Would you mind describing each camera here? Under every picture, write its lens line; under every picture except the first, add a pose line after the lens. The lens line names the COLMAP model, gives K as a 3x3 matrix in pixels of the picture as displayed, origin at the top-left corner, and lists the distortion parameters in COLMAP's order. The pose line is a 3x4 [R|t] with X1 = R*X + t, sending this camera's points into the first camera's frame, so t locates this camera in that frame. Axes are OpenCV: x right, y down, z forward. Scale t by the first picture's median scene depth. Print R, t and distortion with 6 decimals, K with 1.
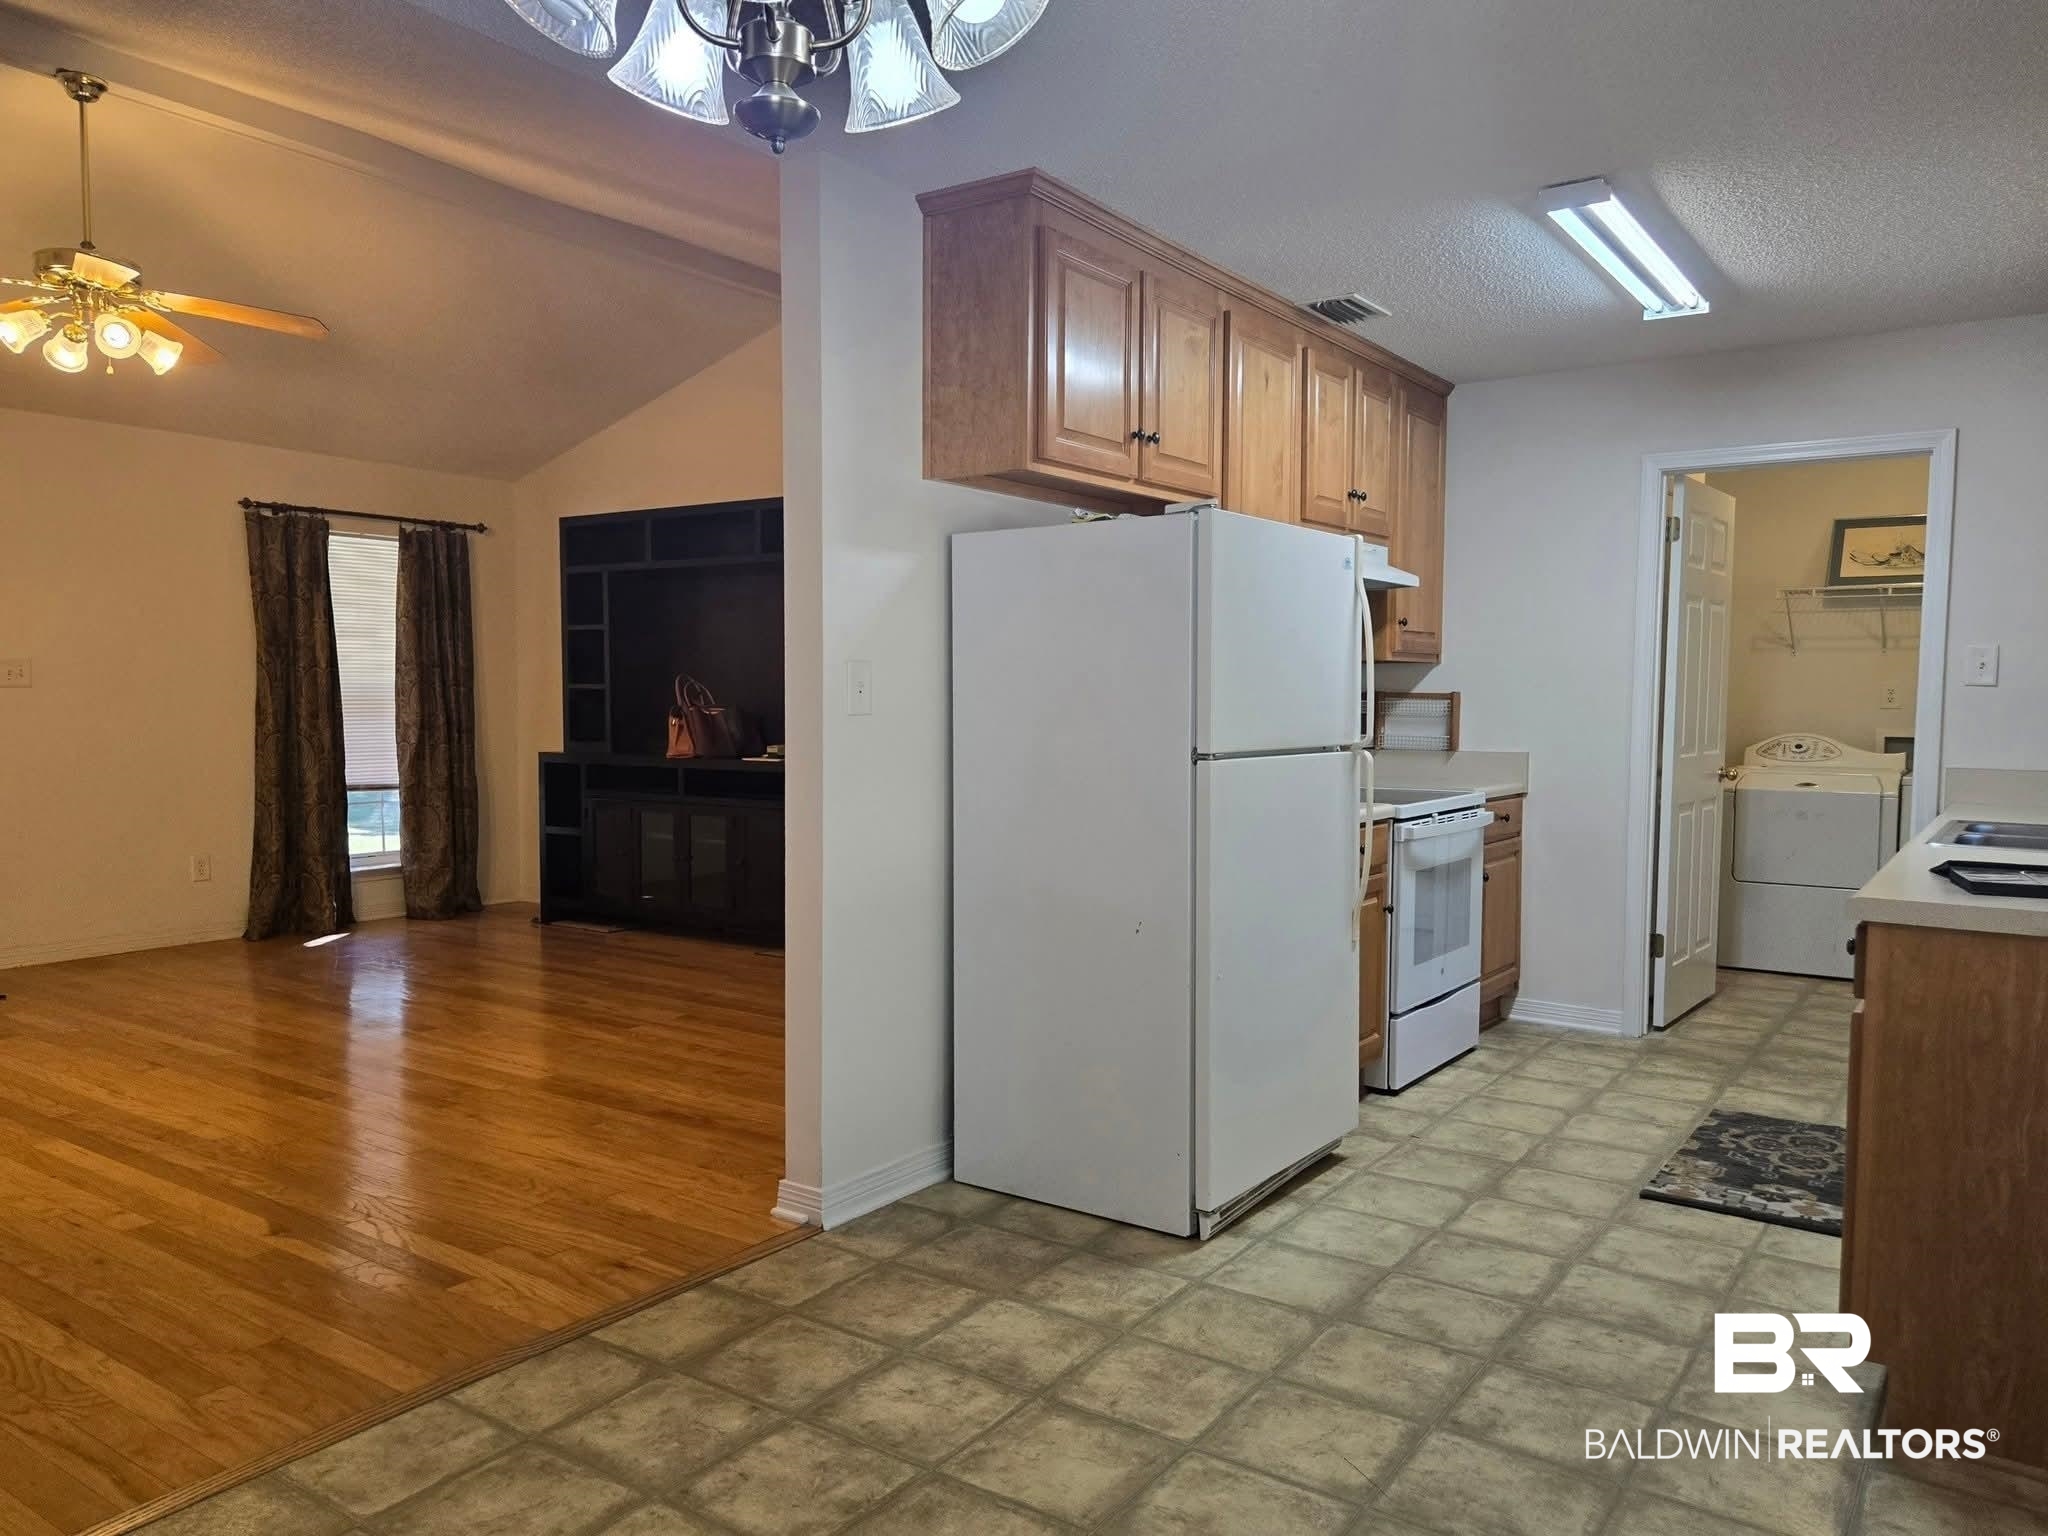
lens RADIAL K [[1470.5, 0, 1008.5], [0, 1470.5, 779.1], [0, 0, 1]] dist [0.058728, -0.042941]
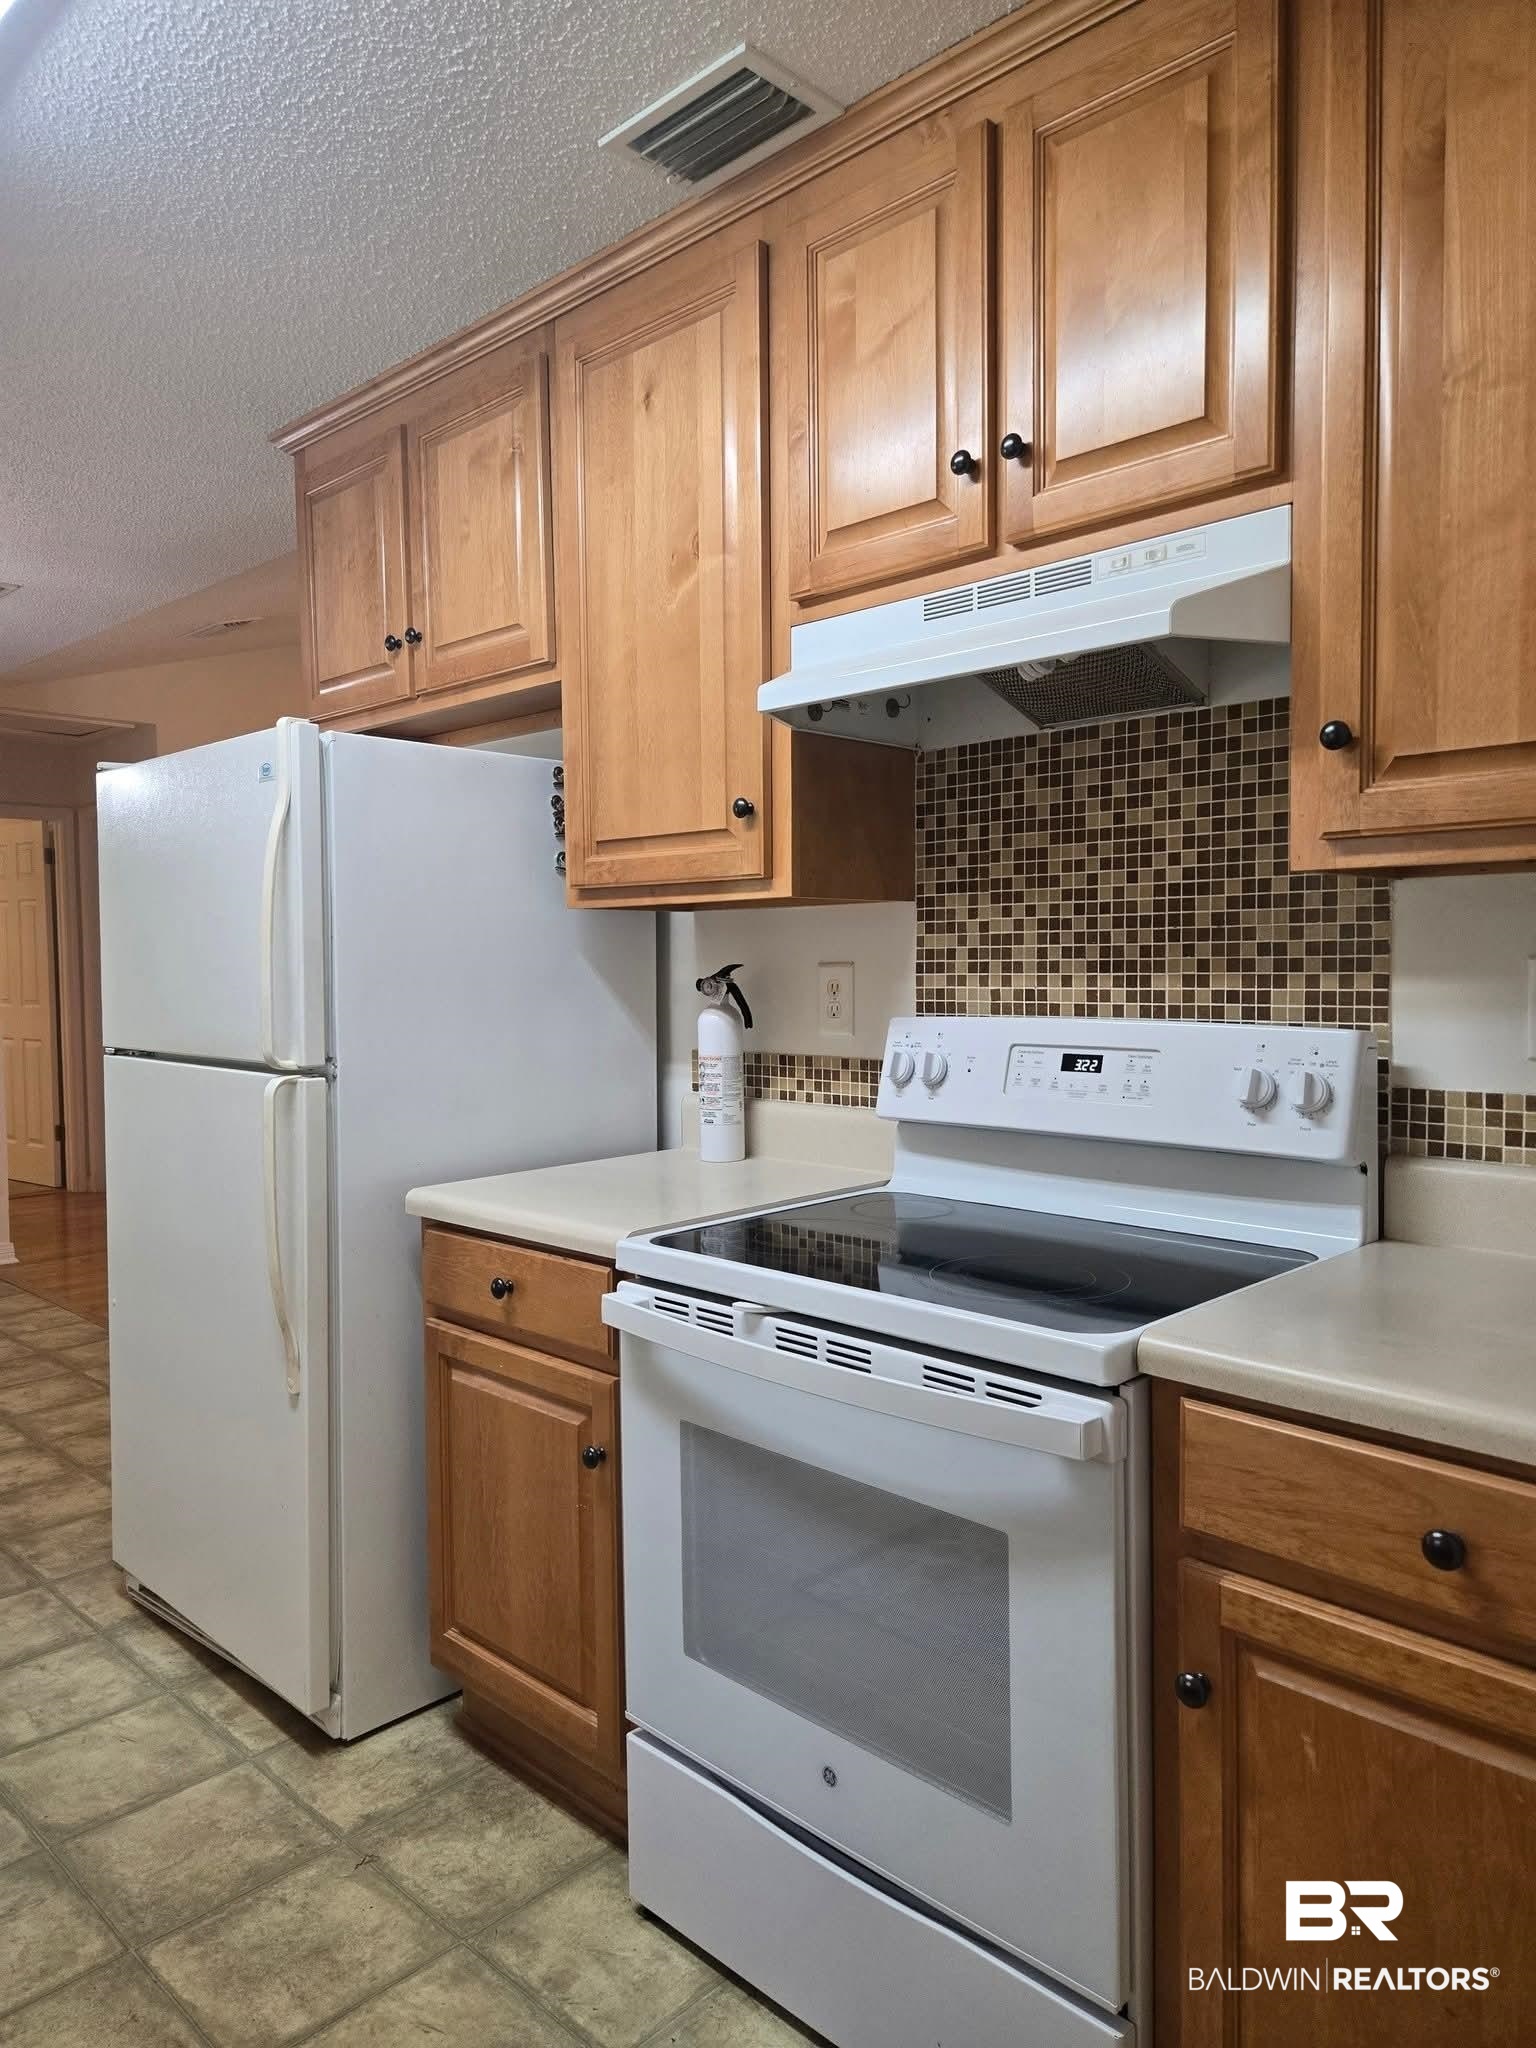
lens RADIAL K [[1368.6, 0, 768.5], [0, 1368.6, 1014.3], [0, 0, 1]] dist [0.058538, -0.043712]
pose [[-0.146975, 0.042202, -0.988240, 0.678250], [-0.046915, 0.997668, 0.049582, -0.073470], [0.988027, 0.053651, -0.144652, 1.132794]]
